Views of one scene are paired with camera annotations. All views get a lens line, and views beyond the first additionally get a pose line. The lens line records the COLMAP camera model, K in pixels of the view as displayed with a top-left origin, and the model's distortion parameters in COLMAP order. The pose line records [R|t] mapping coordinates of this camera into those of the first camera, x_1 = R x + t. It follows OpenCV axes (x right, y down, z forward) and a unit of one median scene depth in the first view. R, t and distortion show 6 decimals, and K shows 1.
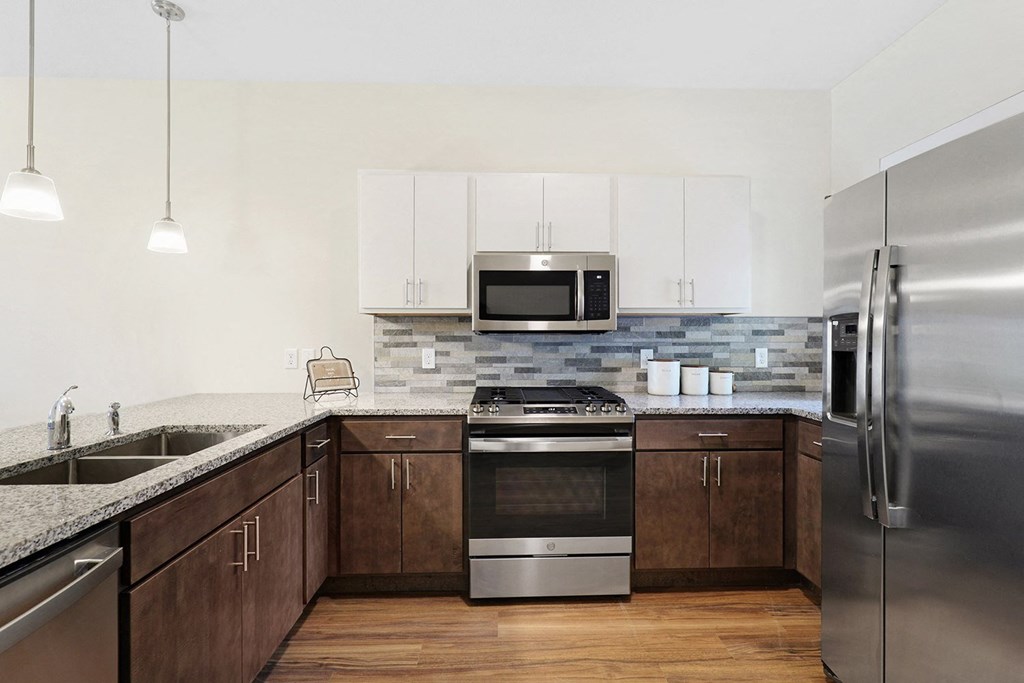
lens RADIAL K [[468.5, 0, 511.5], [0, 468.5, 335.6], [0, 0, 1]] dist [-0.000294, 0.000266]
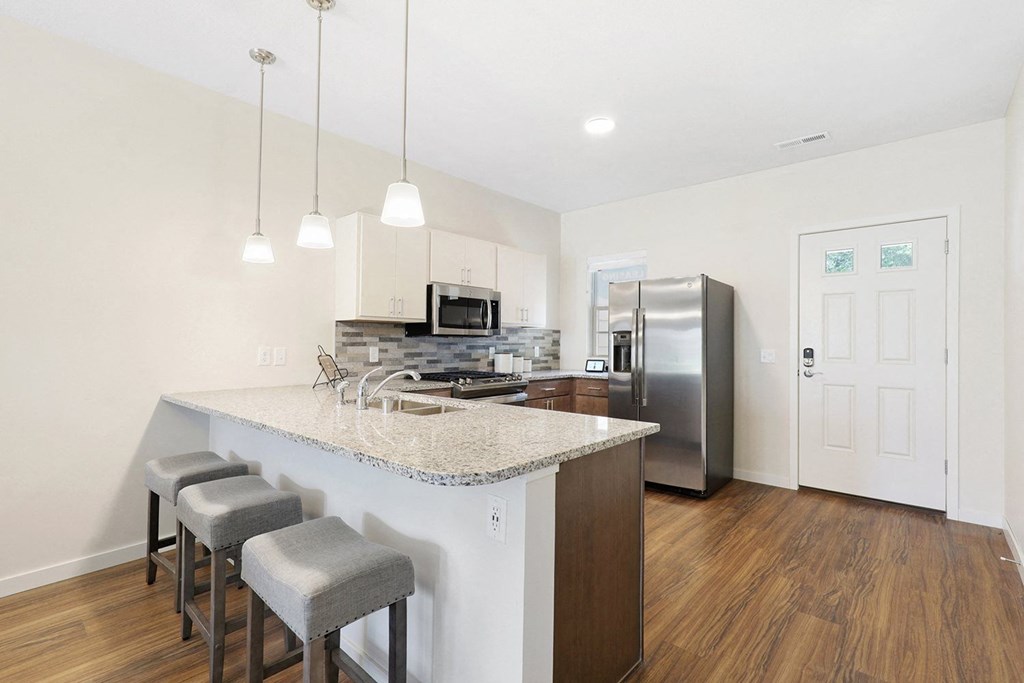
lens RADIAL K [[468.5, 0, 512.5], [0, 468.5, 342.3], [0, 0, 1]] dist [-0.000294, 0.000266]
pose [[0.688217, 0.004953, 0.725488, -0.865170], [-0.007855, 0.999969, 0.000625, 0.010601], [-0.725463, -0.006129, 0.688234, -0.191287]]
